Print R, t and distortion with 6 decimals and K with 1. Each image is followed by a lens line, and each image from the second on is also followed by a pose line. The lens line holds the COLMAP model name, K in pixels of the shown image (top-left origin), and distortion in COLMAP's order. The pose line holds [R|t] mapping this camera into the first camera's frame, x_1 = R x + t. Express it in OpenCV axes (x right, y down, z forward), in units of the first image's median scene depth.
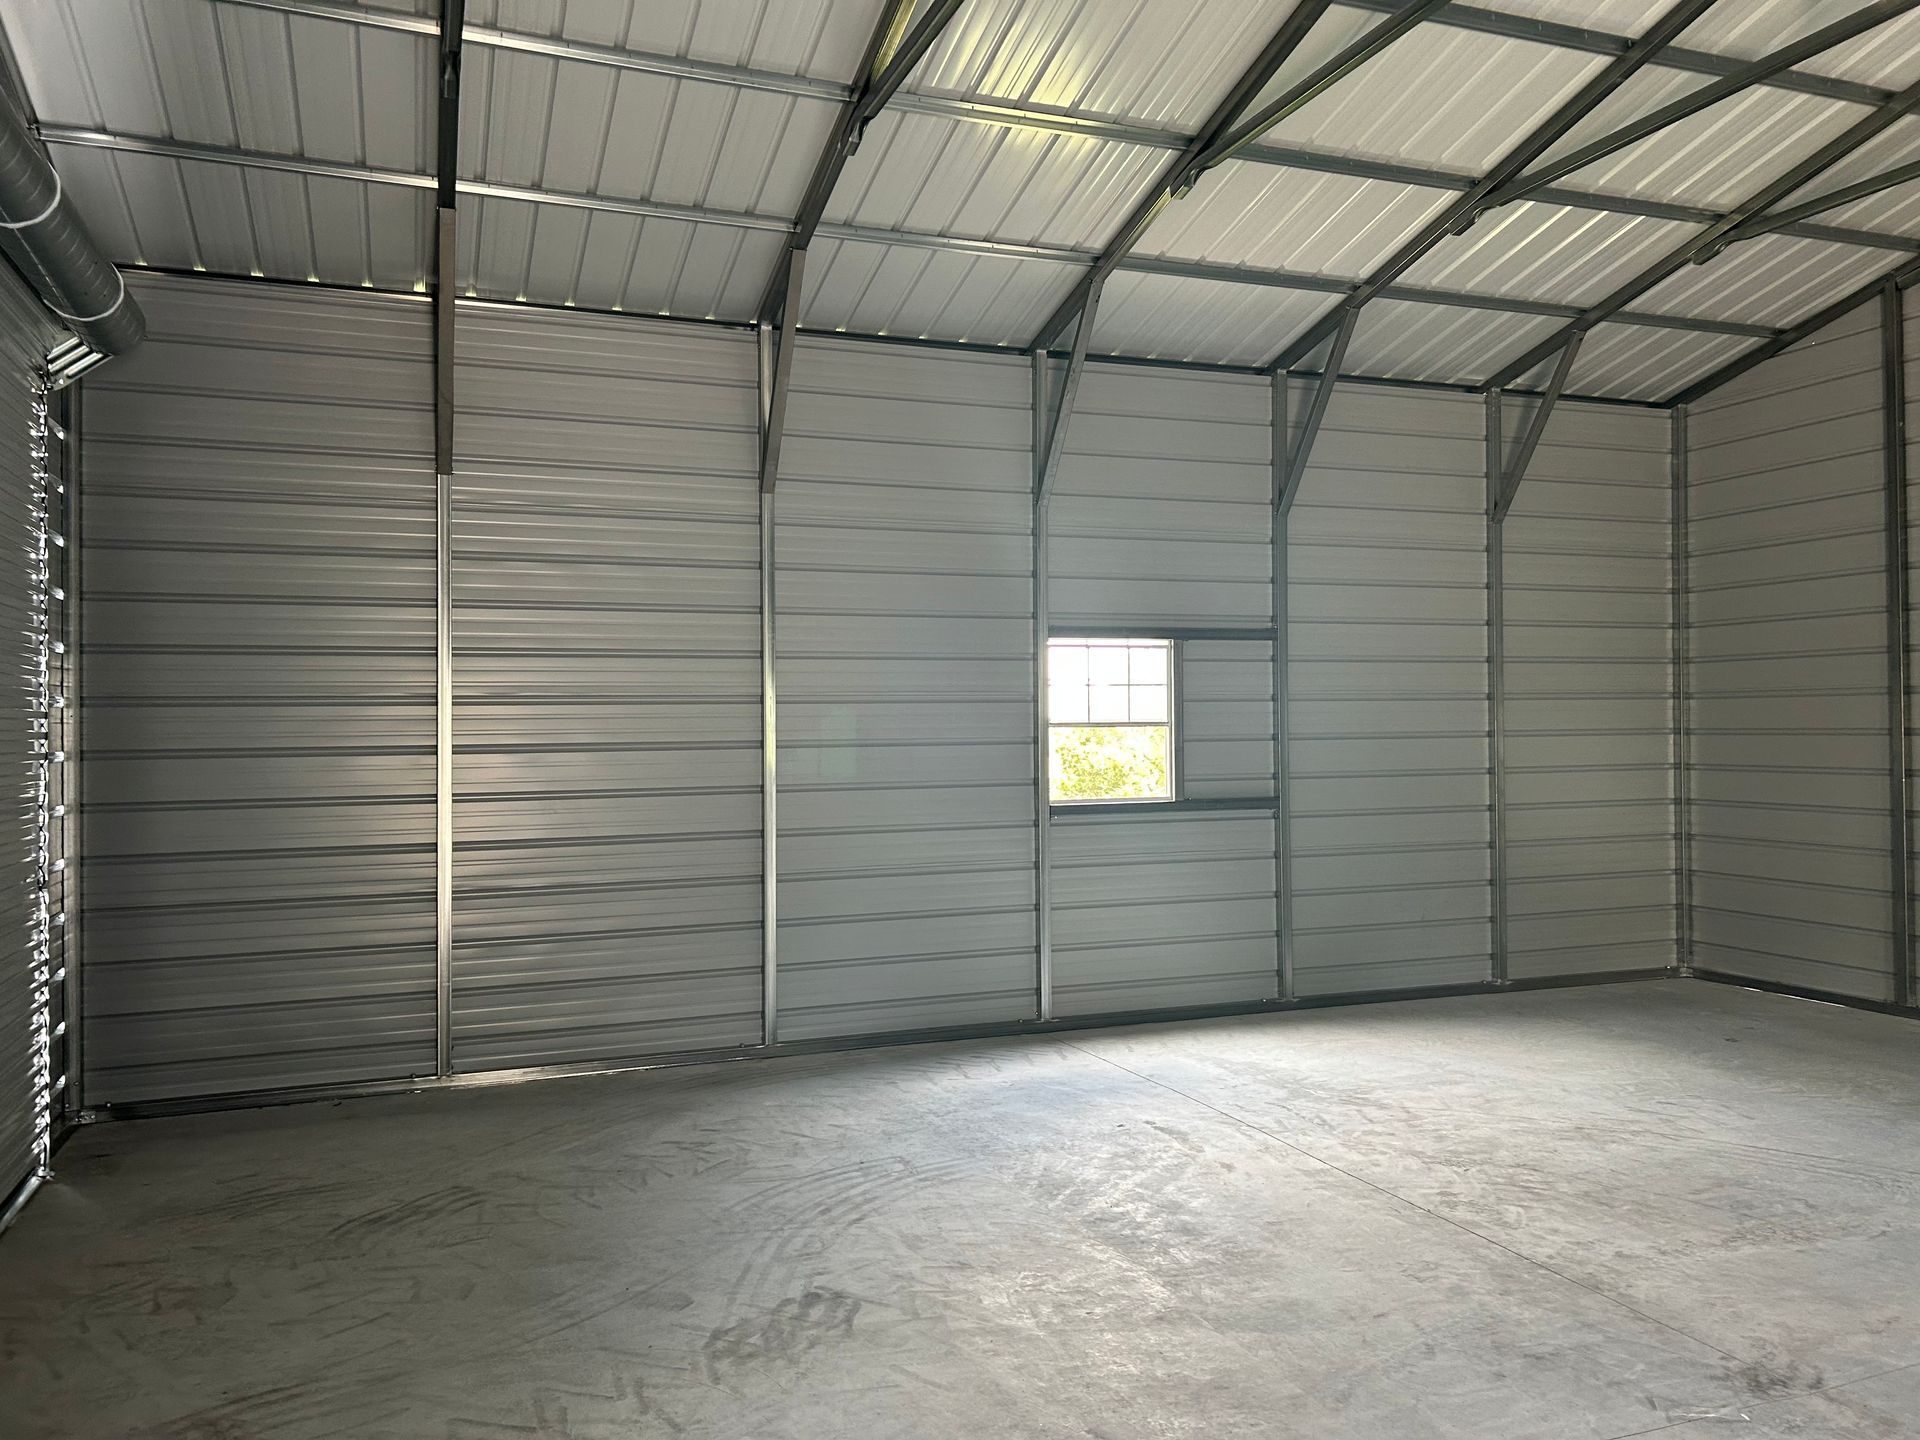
lens RADIAL K [[1432.2, 0, 955.8], [0, 1432.2, 722.0], [0, 0, 1]] dist [0.001563, -0.056280]
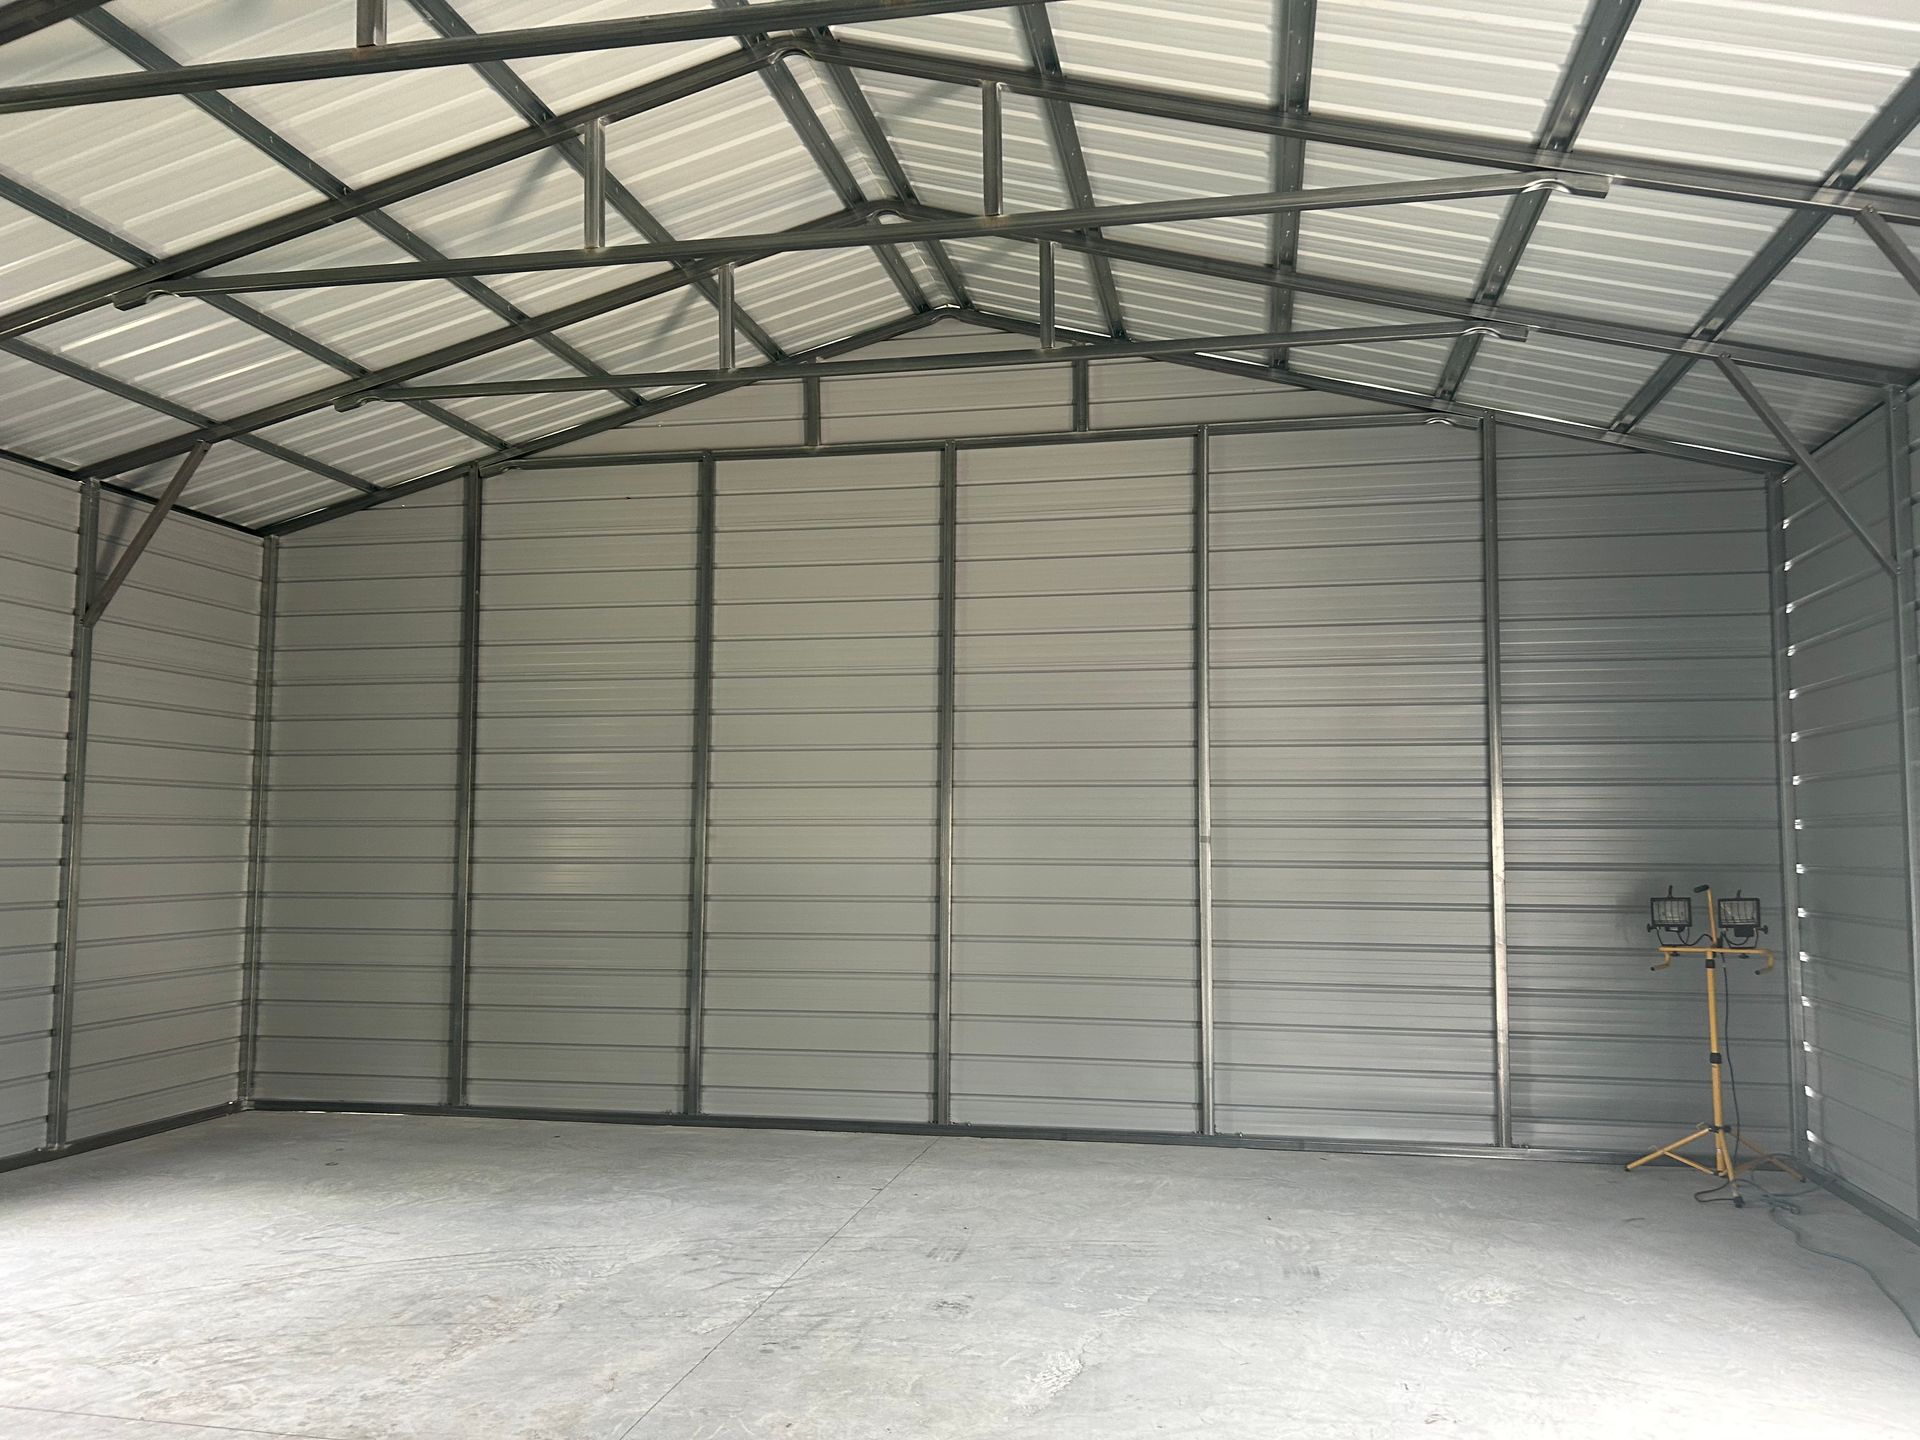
lens RADIAL K [[1432.2, 0, 955.8], [0, 1432.2, 722.0], [0, 0, 1]] dist [0.001563, -0.056280]
pose [[0.452199, 0.082598, 0.888084, -0.186945], [-0.006553, 0.995983, -0.089297, -0.003516], [-0.891893, 0.034560, 0.450924, 0.130725]]
